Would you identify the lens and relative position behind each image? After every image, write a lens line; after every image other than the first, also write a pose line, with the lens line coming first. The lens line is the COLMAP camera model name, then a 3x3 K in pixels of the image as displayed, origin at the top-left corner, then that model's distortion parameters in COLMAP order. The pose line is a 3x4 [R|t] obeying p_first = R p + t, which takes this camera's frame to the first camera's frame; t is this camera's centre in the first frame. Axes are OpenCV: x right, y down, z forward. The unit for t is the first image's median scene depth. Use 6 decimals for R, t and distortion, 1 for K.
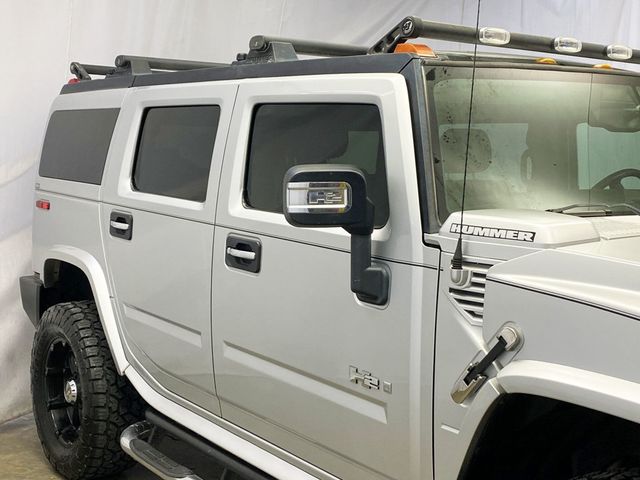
lens RADIAL K [[917.5, 0, 320.0], [0, 917.5, 240.0], [0, 0, 1]] dist [0.254634, -0.848269]
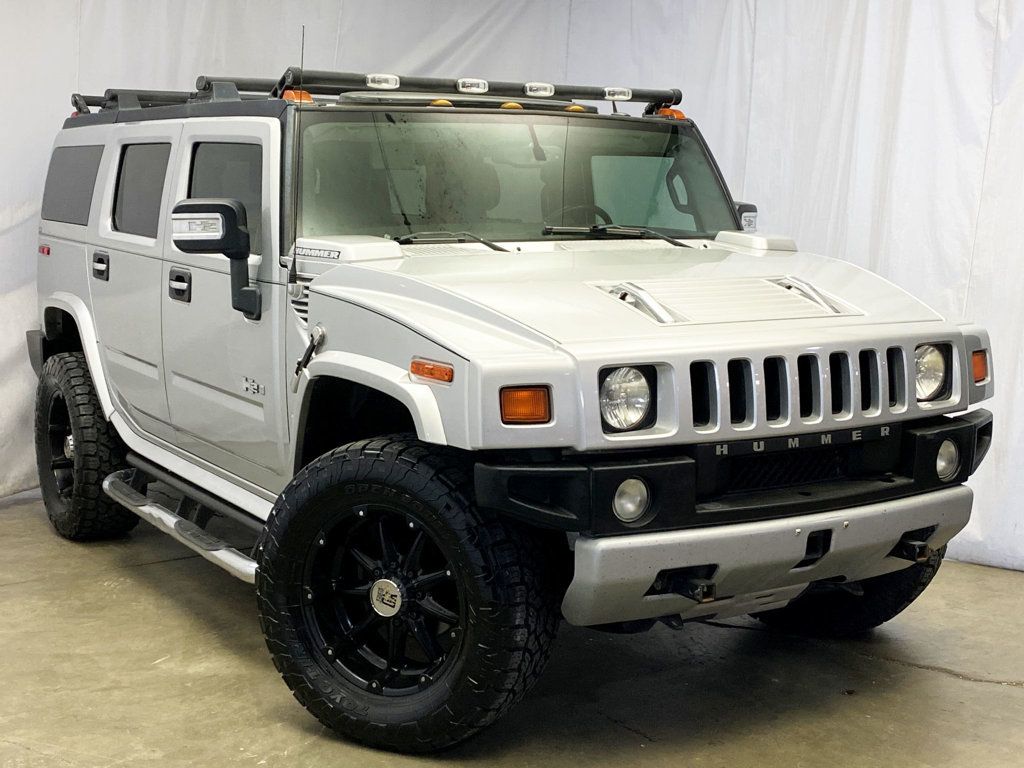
lens RADIAL K [[1468.0, 0, 512.0], [0, 1468.0, 384.0], [0, 0, 1]] dist [0.254634, -0.848269]
pose [[0.996891, -0.001650, -0.078773, 0.529387], [0.004253, 0.999450, 0.032895, 0.090693], [0.078675, -0.033128, 0.996350, -0.830467]]
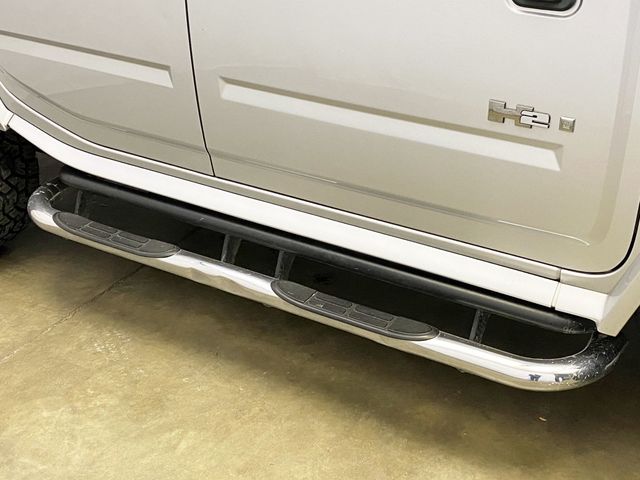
lens RADIAL K [[917.5, 0, 320.0], [0, 917.5, 240.0], [0, 0, 1]] dist [0.254634, -0.848269]
pose [[0.923964, -0.226983, 0.307847, -0.346414], [0.087120, 0.908609, 0.408459, -0.071761], [-0.372426, -0.350582, 0.859297, 0.411345]]
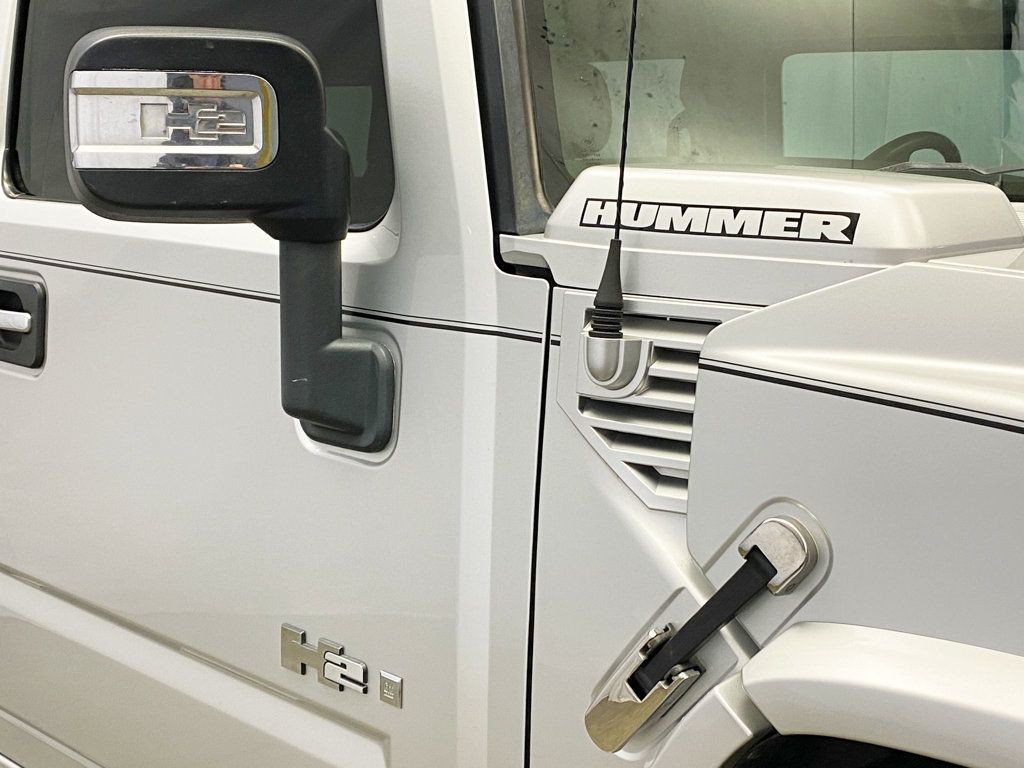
lens RADIAL K [[1468.0, 0, 512.0], [0, 1468.0, 384.0], [0, 0, 1]] dist [0.254634, -0.848269]
pose [[0.988099, -0.010938, 0.153427, 0.033511], [0.005689, 0.999385, 0.034605, 0.026748], [-0.153711, -0.033321, 0.987554, 0.446620]]
